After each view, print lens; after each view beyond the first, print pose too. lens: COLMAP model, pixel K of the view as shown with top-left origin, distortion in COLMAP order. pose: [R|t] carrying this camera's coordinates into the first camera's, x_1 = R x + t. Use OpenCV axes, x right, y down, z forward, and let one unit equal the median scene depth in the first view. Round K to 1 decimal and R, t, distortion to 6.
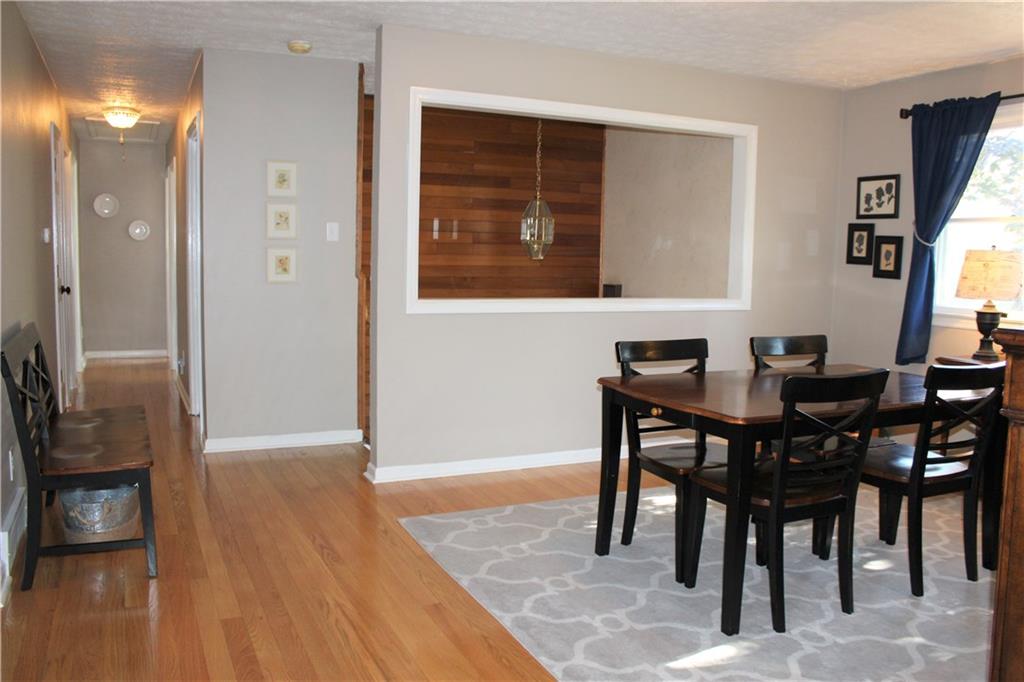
lens RADIAL K [[855.0, 0, 512.0], [0, 855.0, 341.0], [0, 0, 1]] dist [-0.164901, 0.151430]
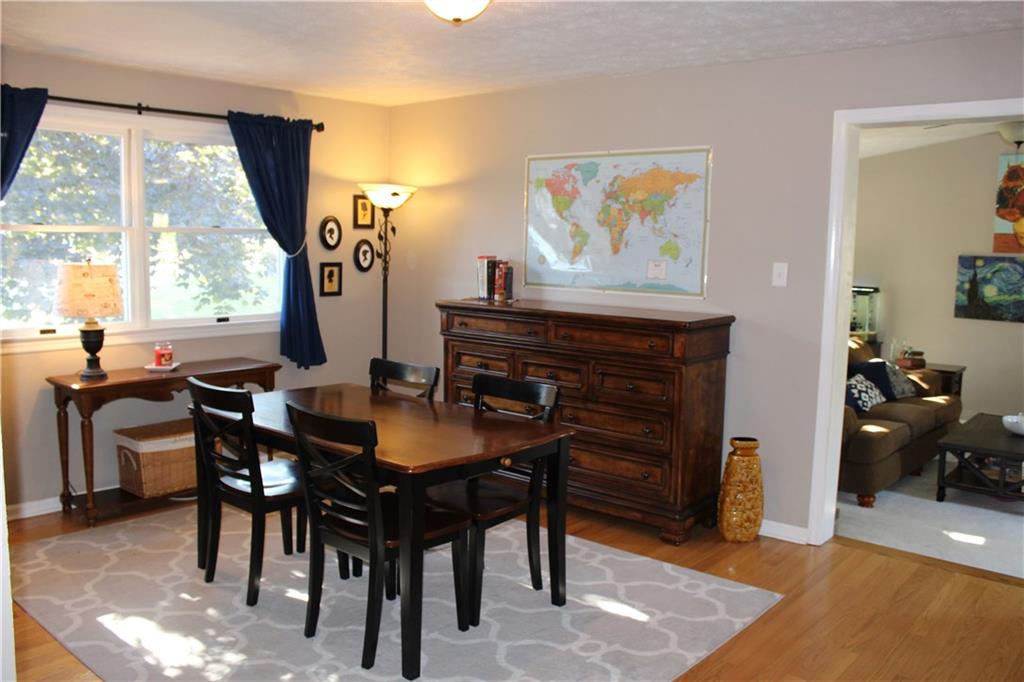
lens RADIAL K [[855.0, 0, 512.0], [0, 855.0, 341.0], [0, 0, 1]] dist [-0.164901, 0.151430]
pose [[-0.420000, -0.128500, 0.898380, -0.502941], [0.043028, 0.985992, 0.161148, -0.158378], [-0.906503, 0.106337, -0.408588, 0.969524]]
